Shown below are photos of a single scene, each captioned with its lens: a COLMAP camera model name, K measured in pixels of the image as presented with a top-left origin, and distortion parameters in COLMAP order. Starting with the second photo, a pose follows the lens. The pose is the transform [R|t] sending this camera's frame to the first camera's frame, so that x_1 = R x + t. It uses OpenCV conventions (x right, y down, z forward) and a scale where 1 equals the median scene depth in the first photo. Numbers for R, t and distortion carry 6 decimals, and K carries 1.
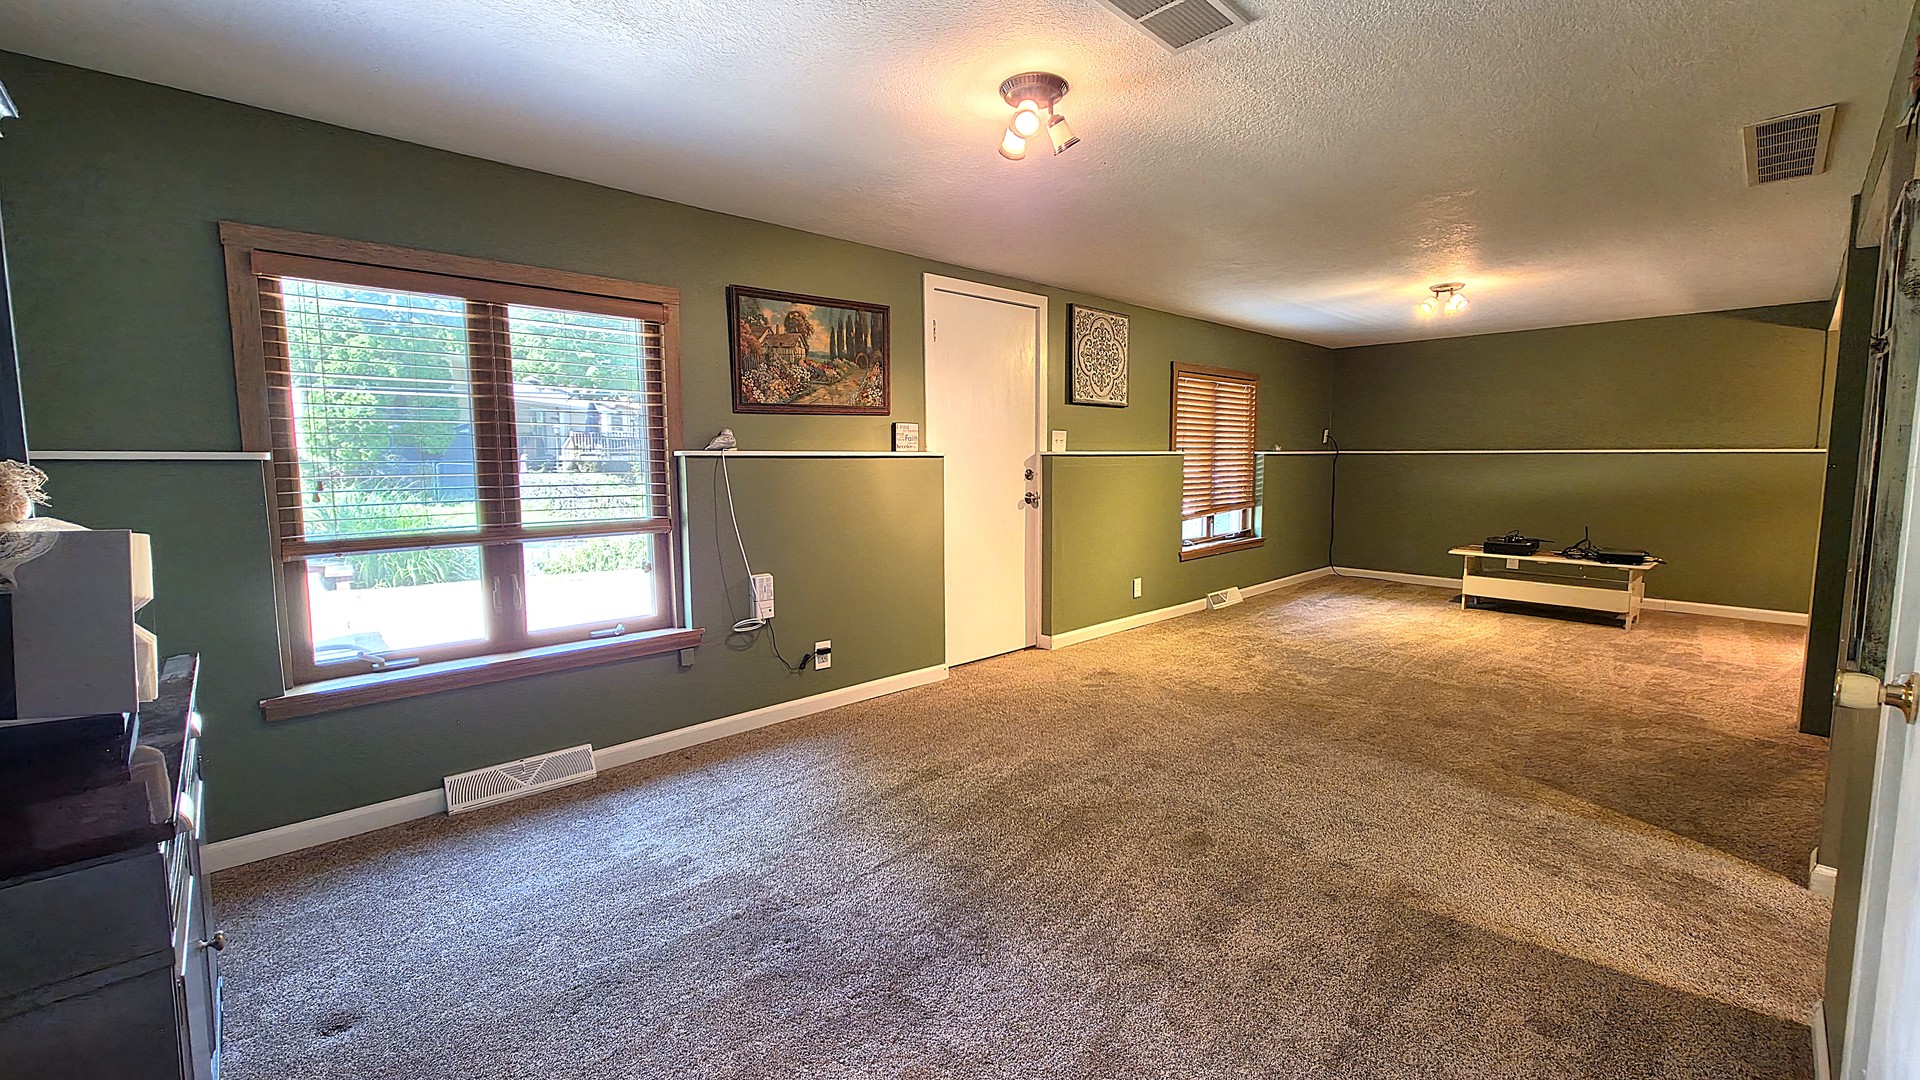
lens RADIAL K [[769.3, 0, 965.2], [0, 769.3, 527.1], [0, 0, 1]] dist [-0.001782, -0.000187]
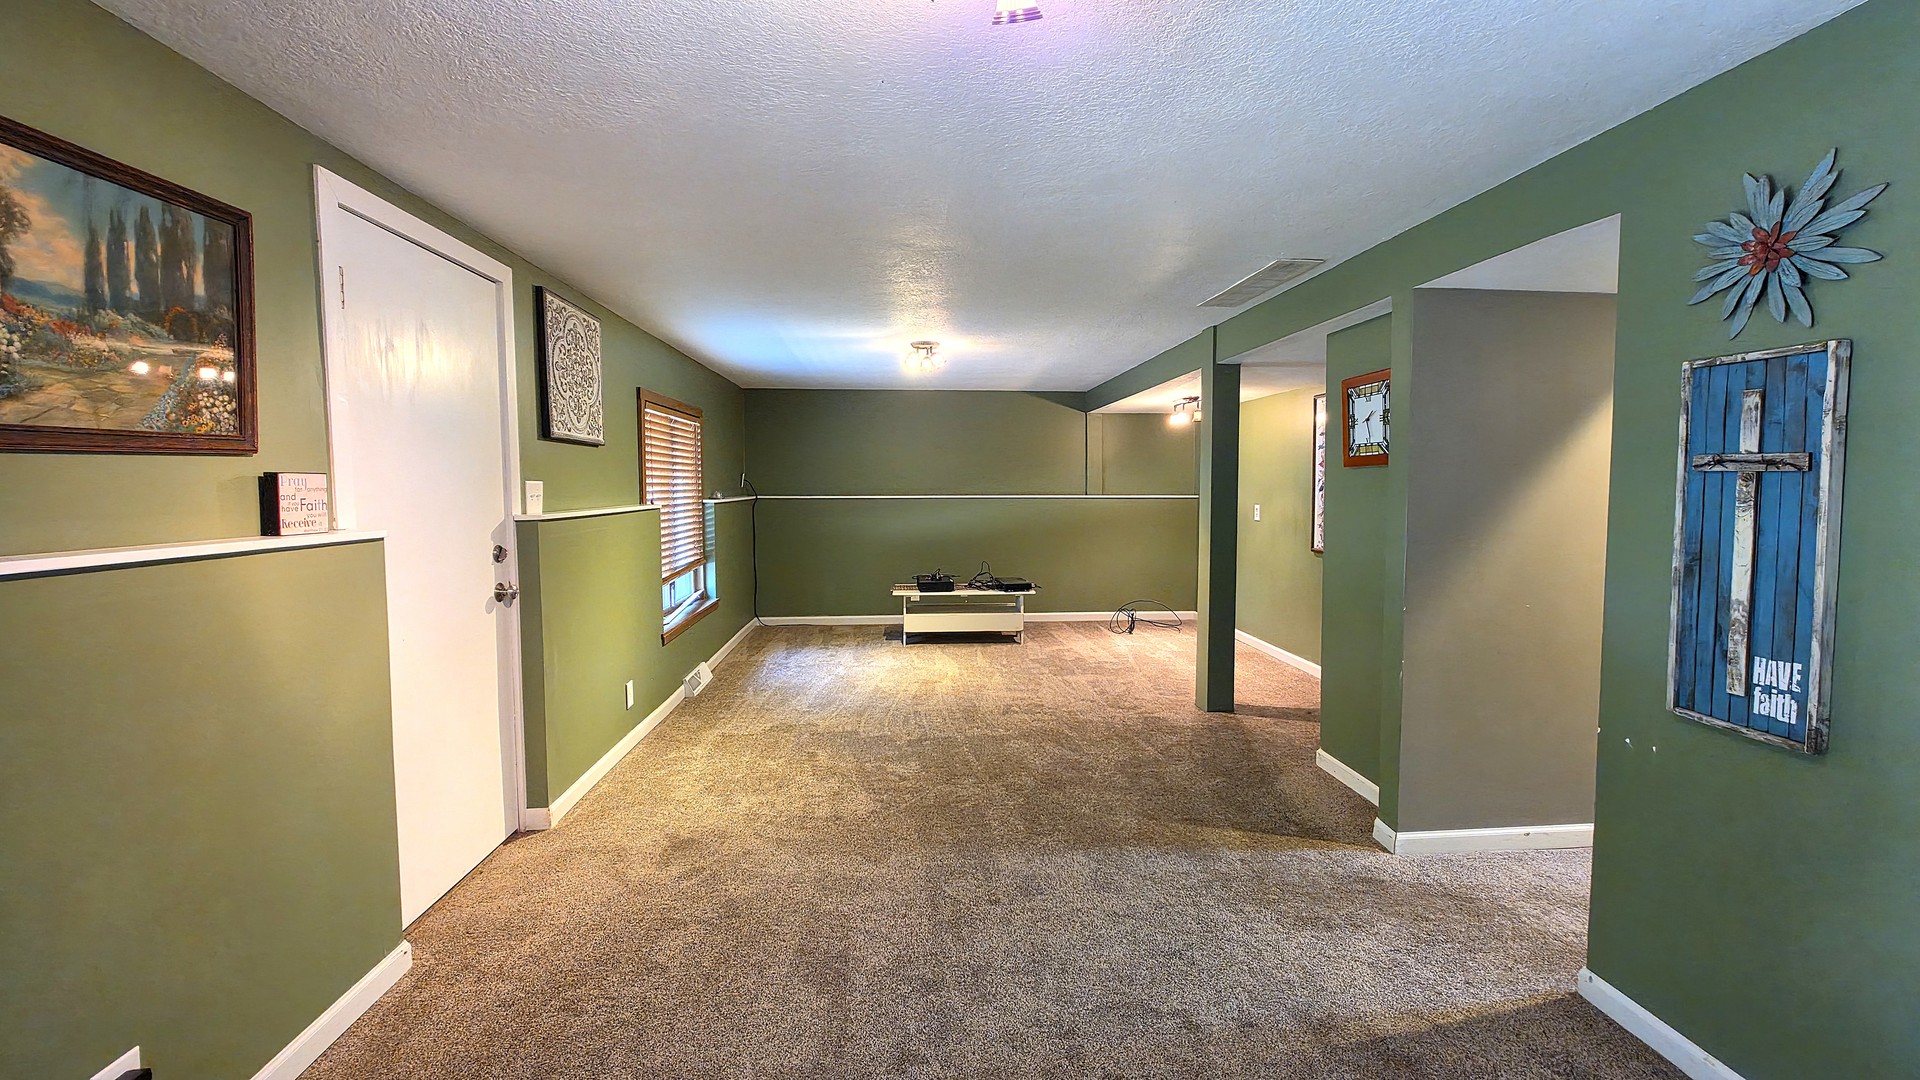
lens RADIAL K [[769.3, 0, 965.2], [0, 769.3, 527.1], [0, 0, 1]] dist [-0.001782, -0.000187]
pose [[0.621704, -0.042271, 0.782110, -0.186211], [0.074008, 0.997245, -0.004931, -0.068315], [-0.779748, 0.060948, 0.623120, 0.386678]]
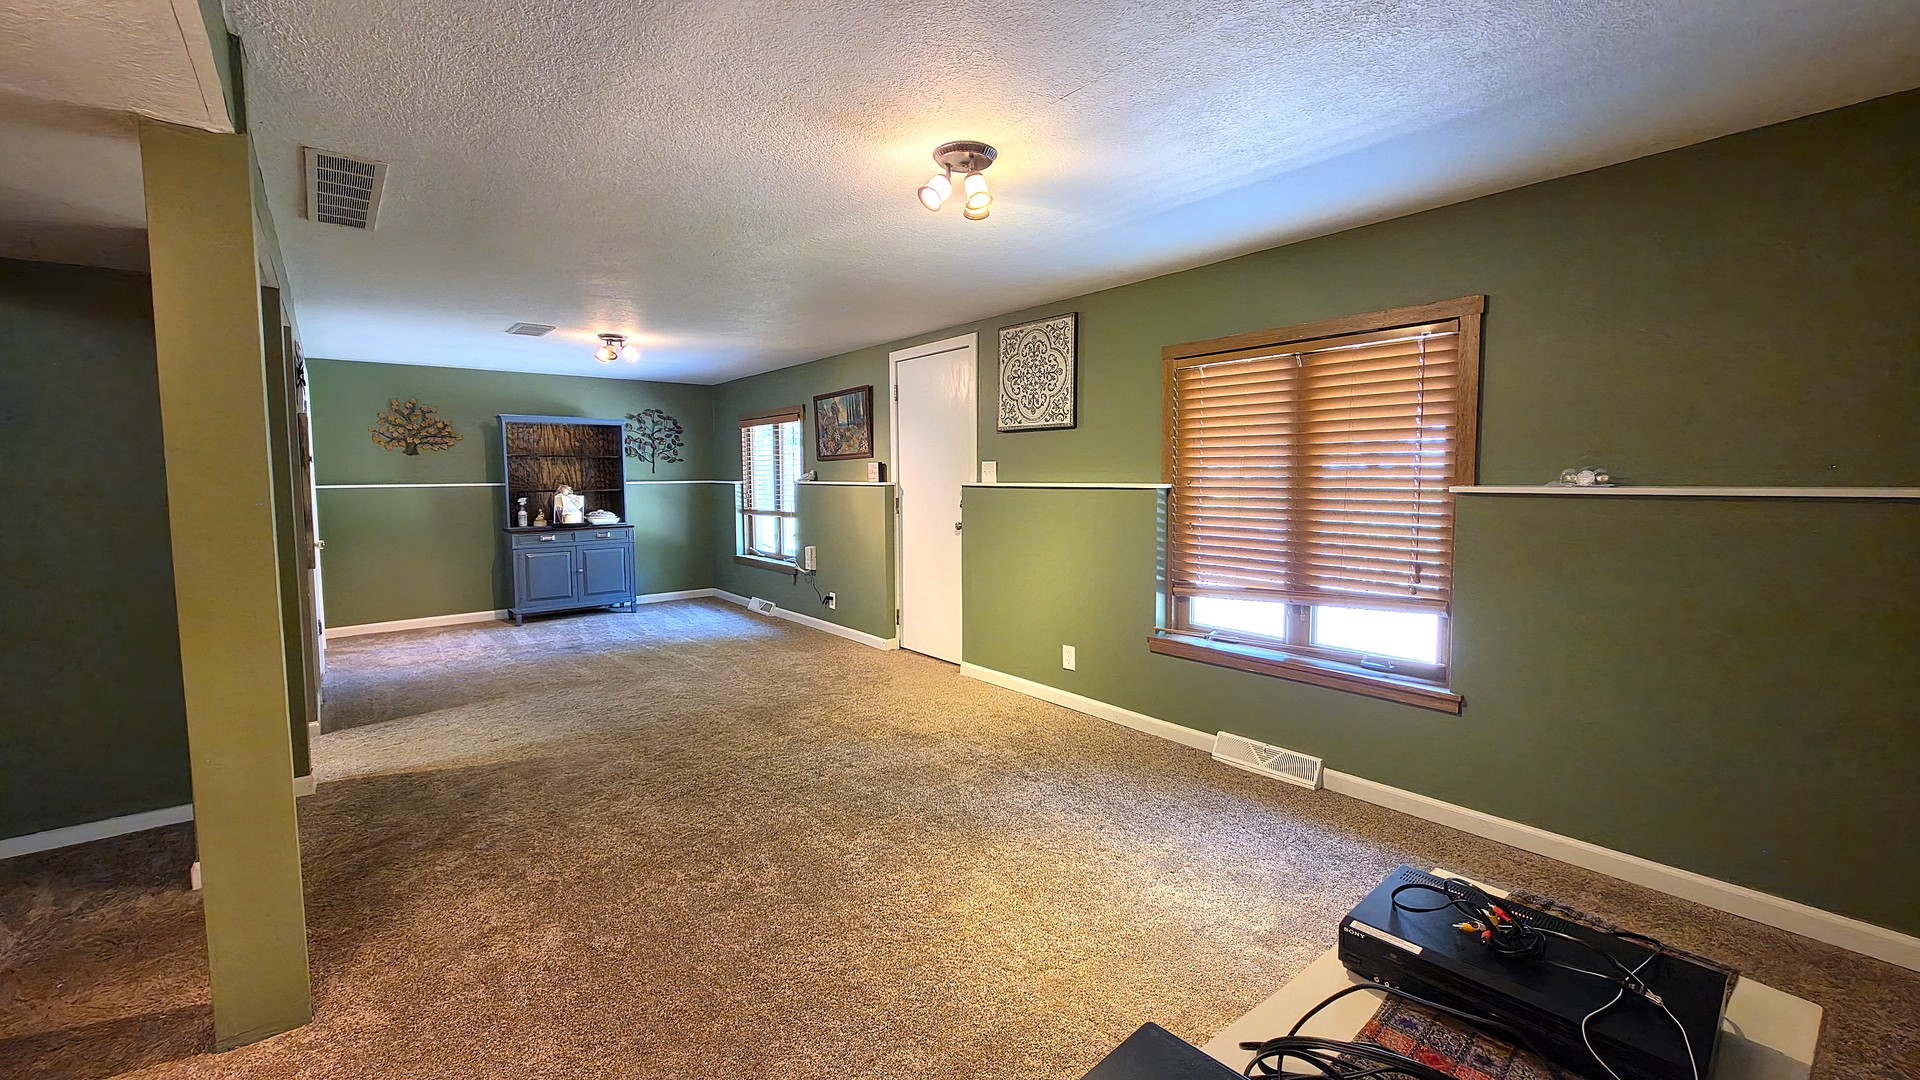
lens RADIAL K [[769.3, 0, 965.2], [0, 769.3, 527.1], [0, 0, 1]] dist [-0.001782, -0.000187]
pose [[-0.064664, 0.071628, -0.995333, 1.324821], [-0.087151, 0.993204, 0.077137, -0.136851], [0.994094, 0.091733, -0.057982, 1.232063]]
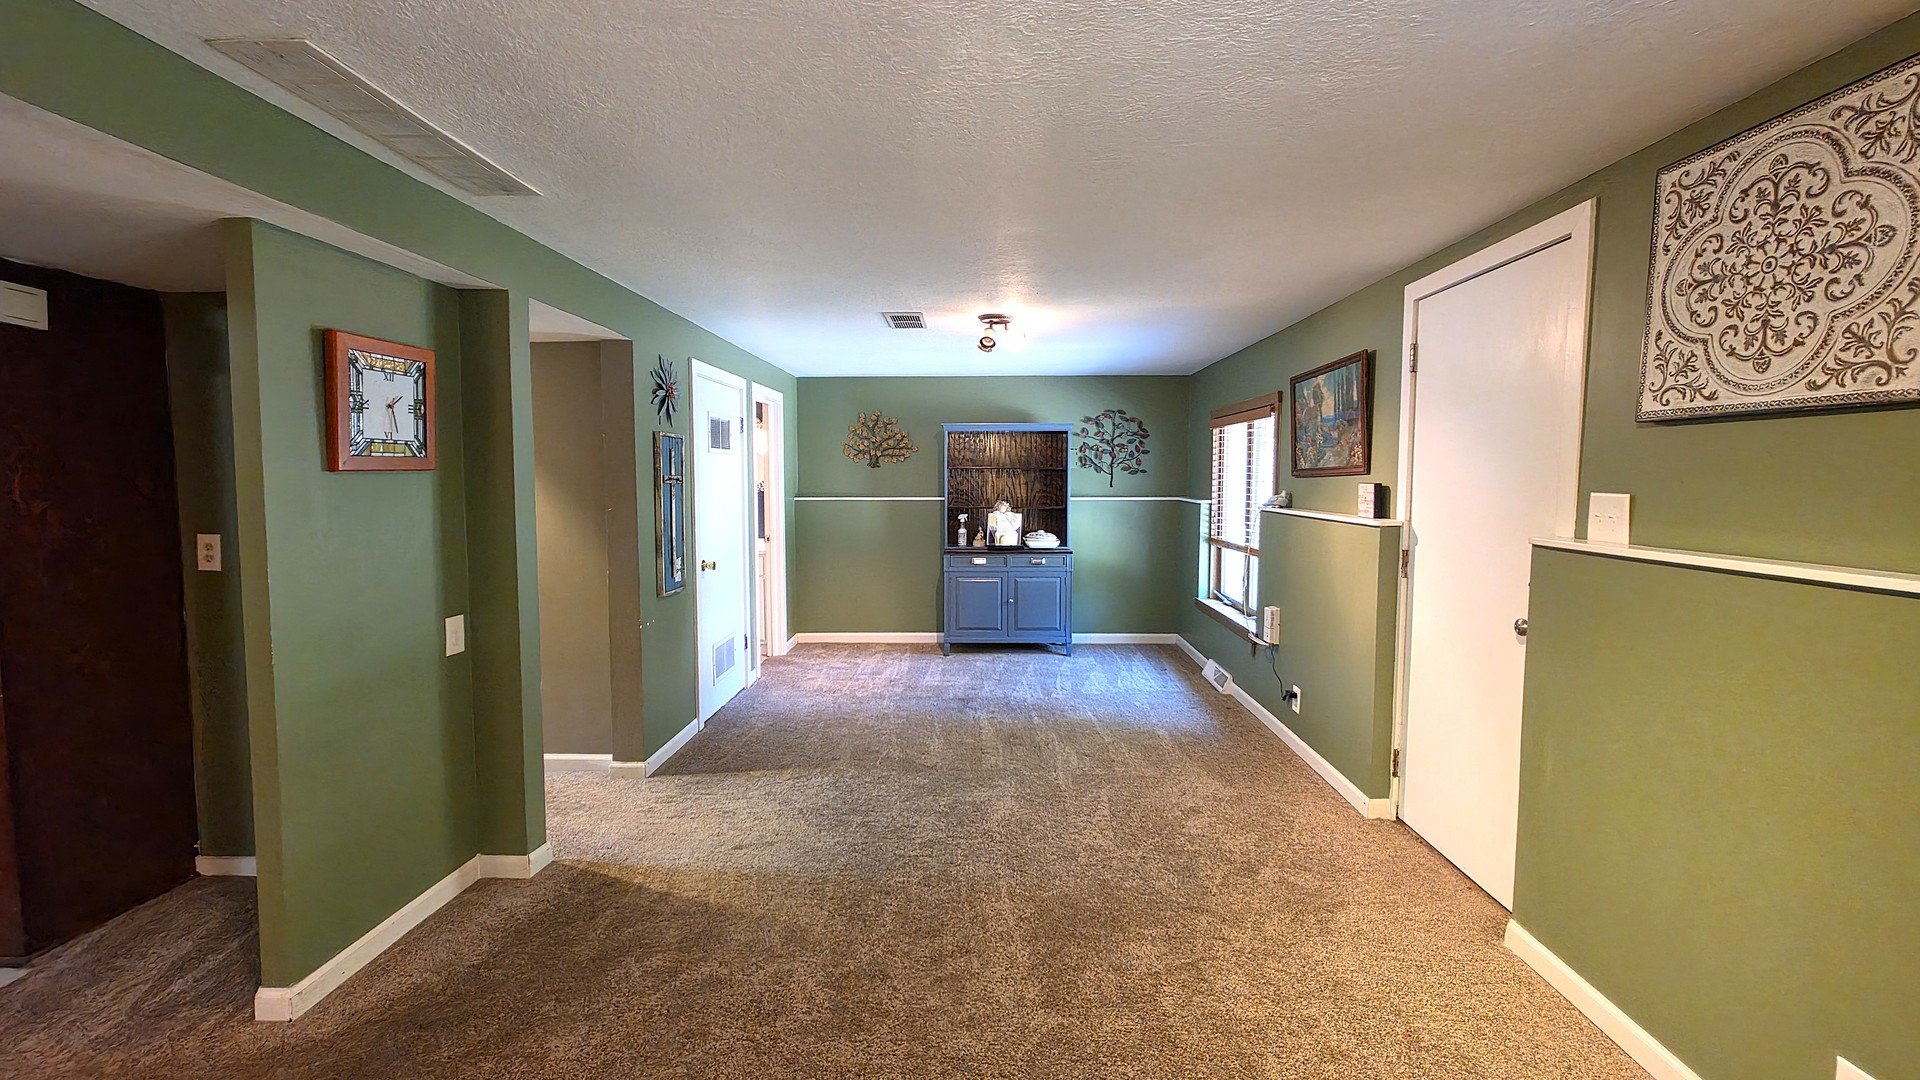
lens RADIAL K [[777.6, 0, 963.6], [0, 777.6, 525.6], [0, 0, 1]] dist [-0.001877, -0.000155]
pose [[-0.707773, 0.047528, -0.704839, 0.804717], [-0.064777, 0.989165, 0.131747, -0.167633], [0.703464, 0.138905, -0.697025, 1.250238]]
